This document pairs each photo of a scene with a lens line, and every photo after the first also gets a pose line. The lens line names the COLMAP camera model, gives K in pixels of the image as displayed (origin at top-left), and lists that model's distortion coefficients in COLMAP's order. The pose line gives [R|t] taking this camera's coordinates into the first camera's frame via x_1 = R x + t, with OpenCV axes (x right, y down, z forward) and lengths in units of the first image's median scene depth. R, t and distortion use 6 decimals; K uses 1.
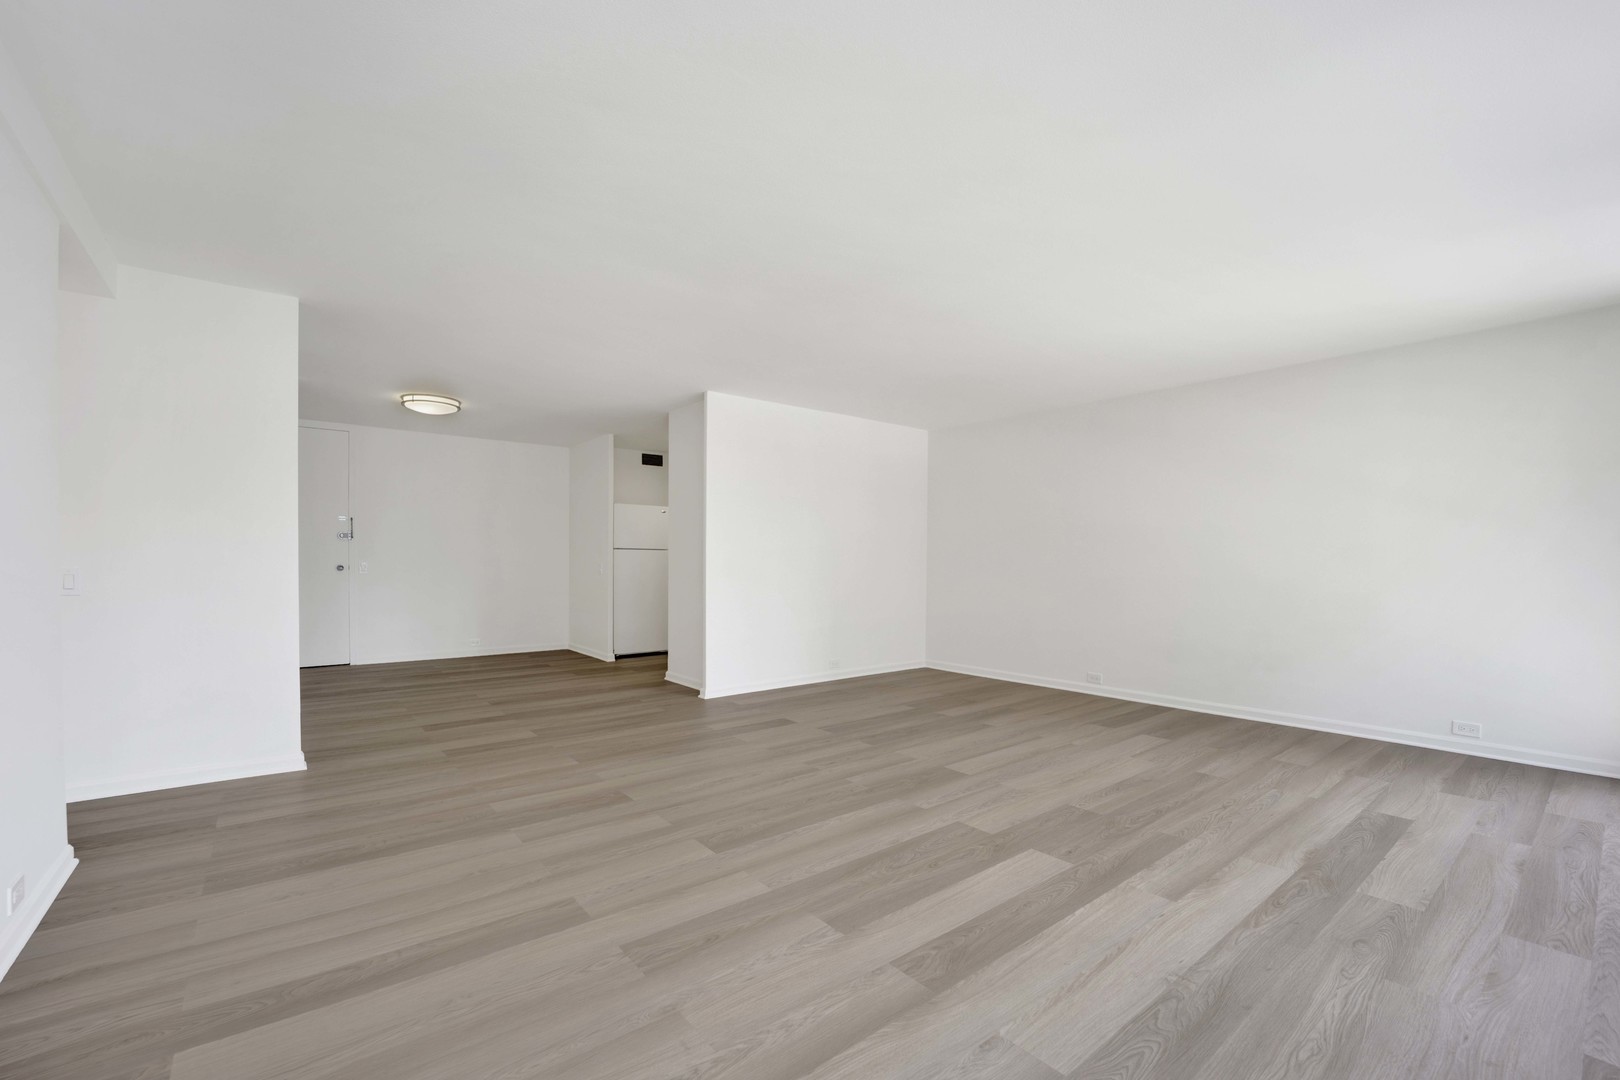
lens RADIAL K [[686.0, 0, 794.3], [0, 686.0, 515.5], [0, 0, 1]] dist [-0.019876, 0.000823]
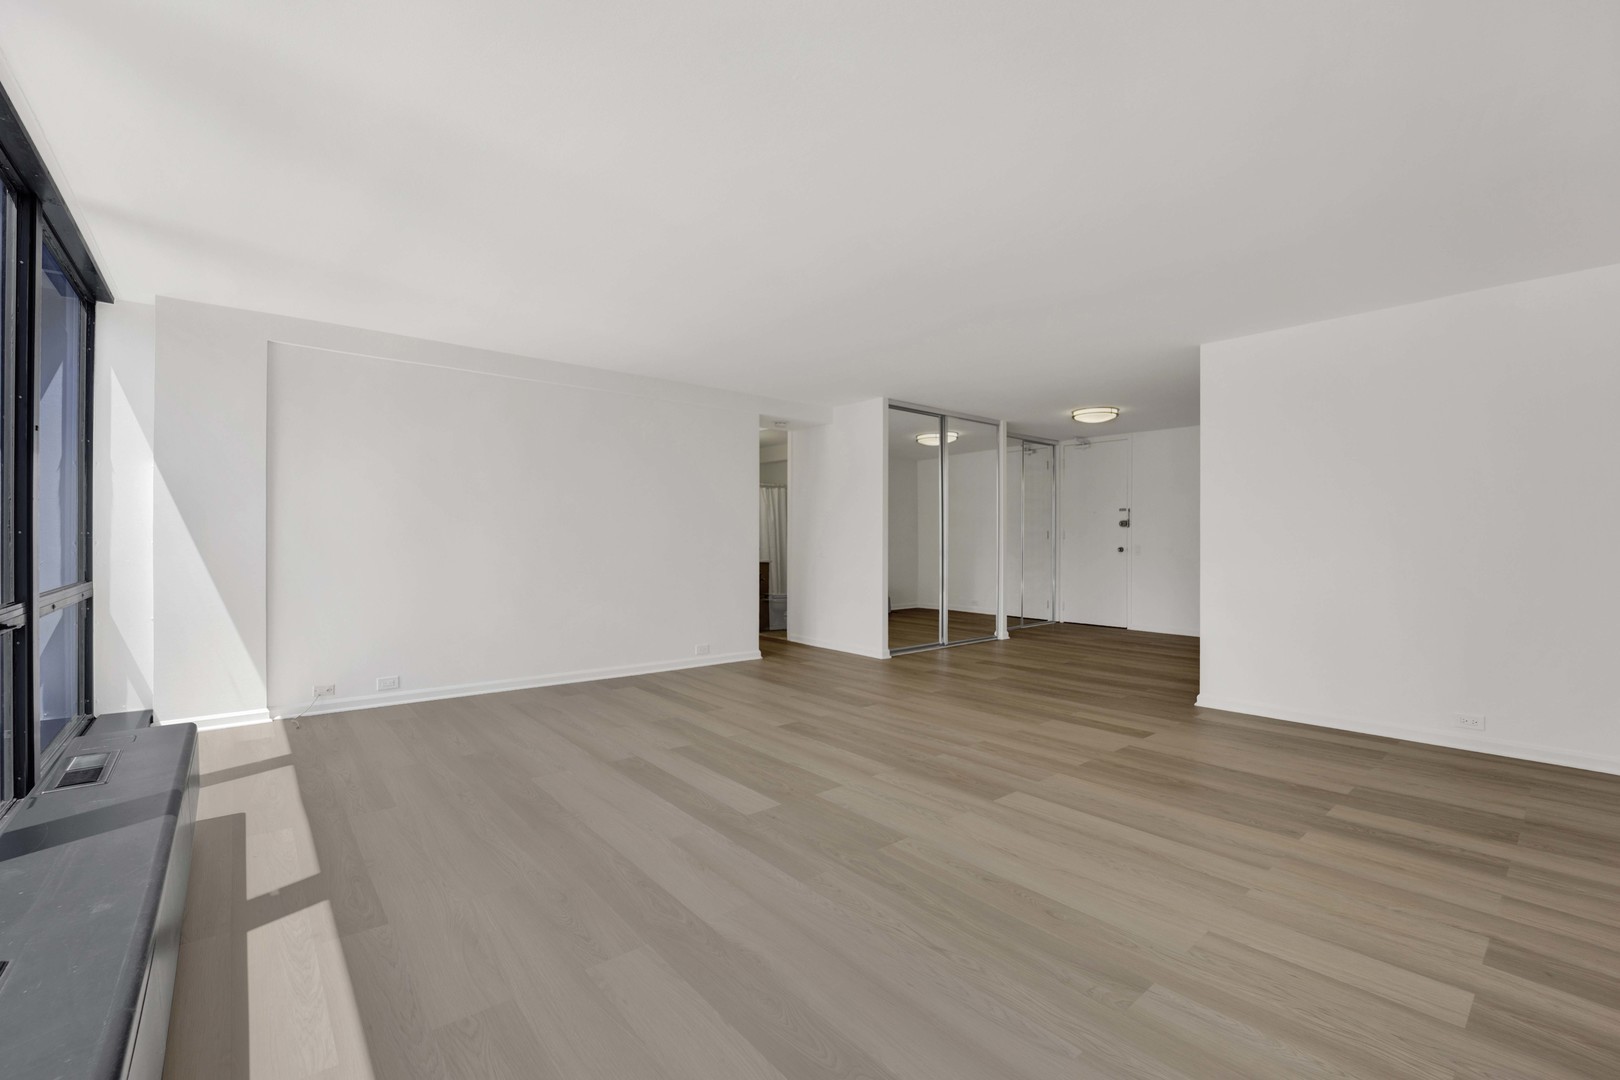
lens RADIAL K [[686.0, 0, 811.7], [0, 686.0, 542.3], [0, 0, 1]] dist [-0.019876, 0.000823]
pose [[0.025021, -0.001370, -0.999686, 1.108962], [0.061756, 0.998091, 0.000178, 0.055158], [0.997778, -0.061741, 0.025058, 0.802098]]
